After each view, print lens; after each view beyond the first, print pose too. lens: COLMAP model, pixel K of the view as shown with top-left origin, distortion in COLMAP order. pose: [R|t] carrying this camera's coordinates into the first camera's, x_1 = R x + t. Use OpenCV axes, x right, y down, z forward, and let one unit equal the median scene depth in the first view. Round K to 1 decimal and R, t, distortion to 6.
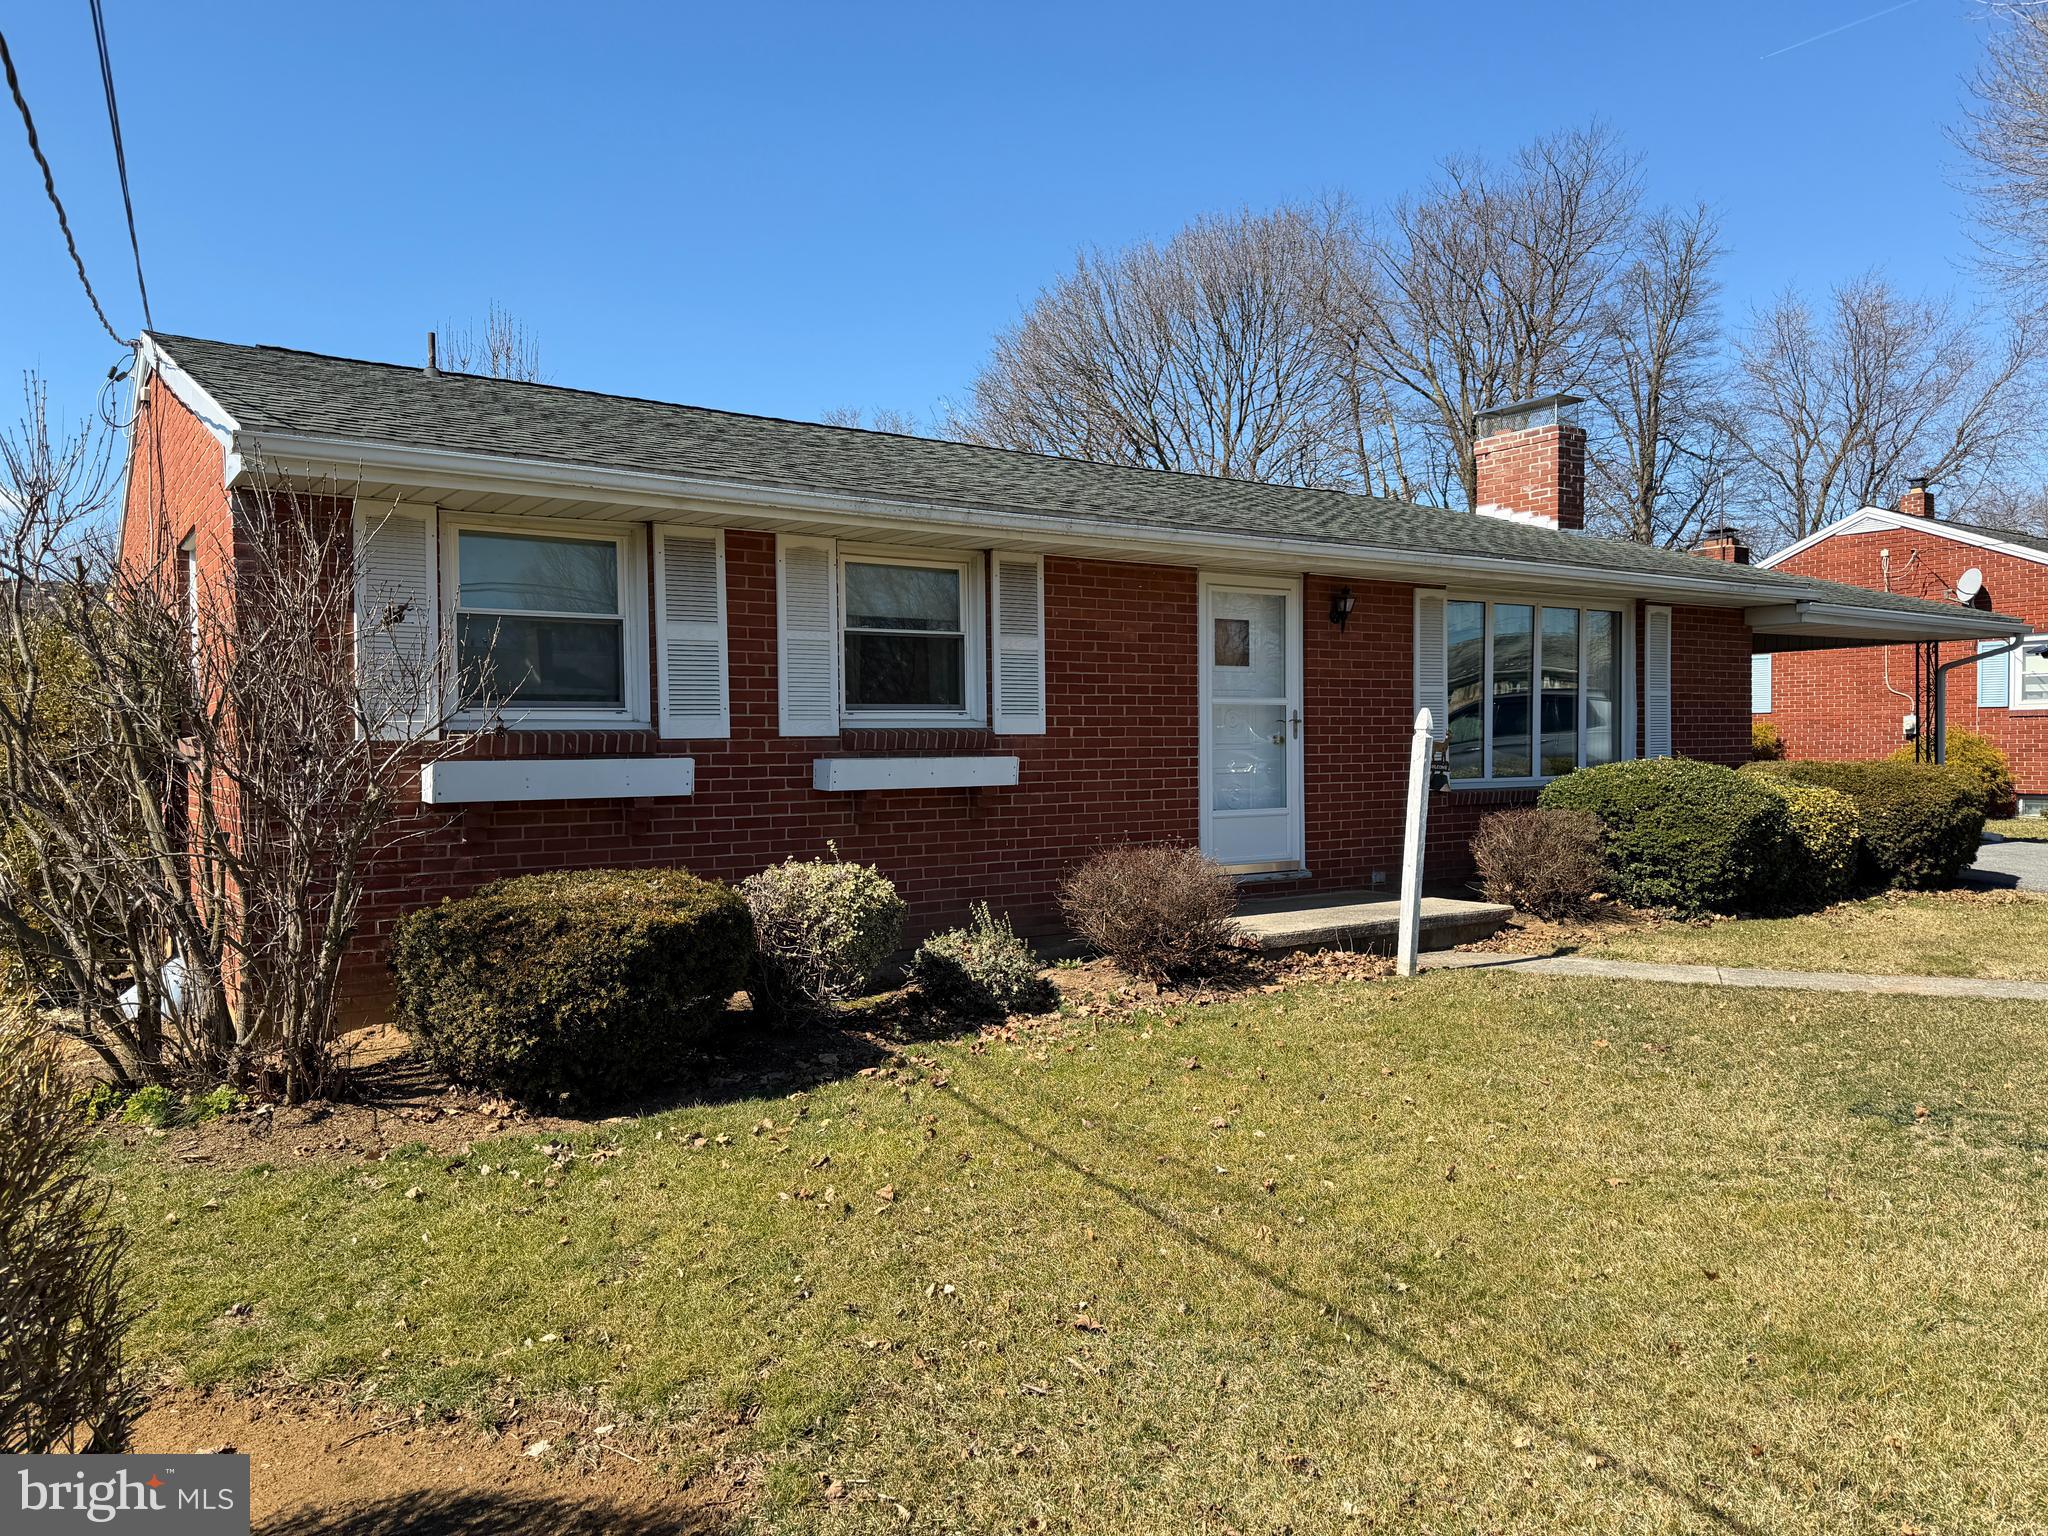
lens RADIAL K [[1444.7, 0, 1023.7], [0, 1444.7, 771.4], [0, 0, 1]] dist [0.037940, -0.039713]
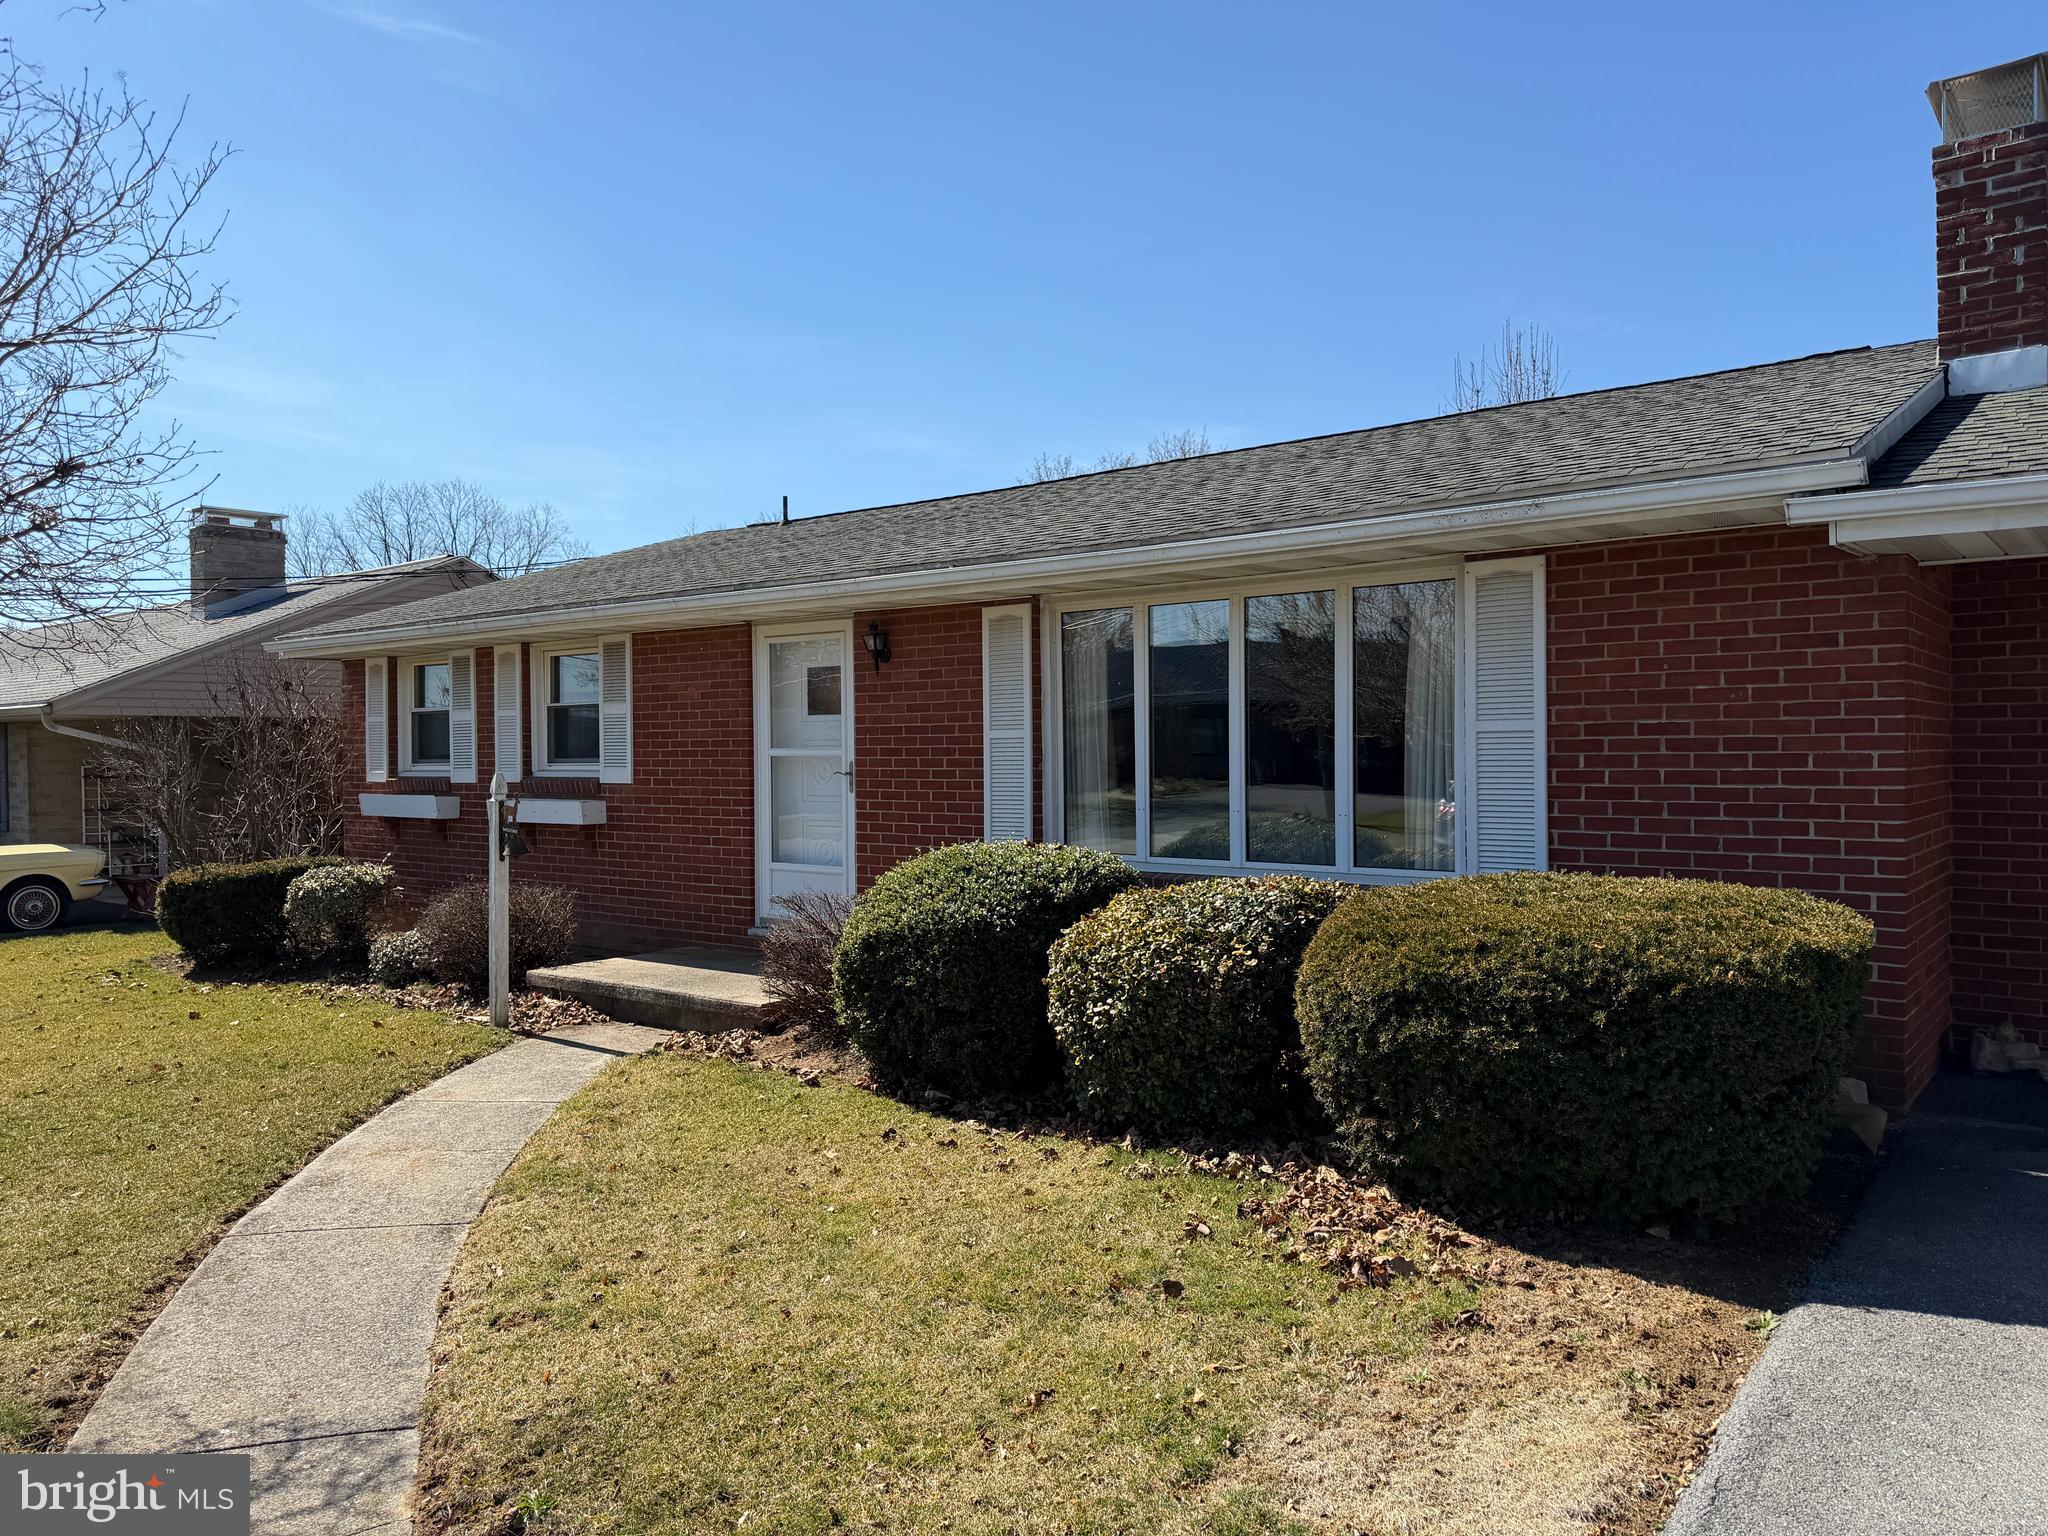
lens RADIAL K [[1444.7, 0, 1062.9], [0, 1444.7, 761.4], [0, 0, 1]] dist [0.037940, -0.039713]
pose [[0.297857, 0.014250, -0.954504, 1.267784], [-0.016864, 0.999811, 0.009664, -0.061818], [0.954461, 0.013218, 0.298041, 0.988485]]
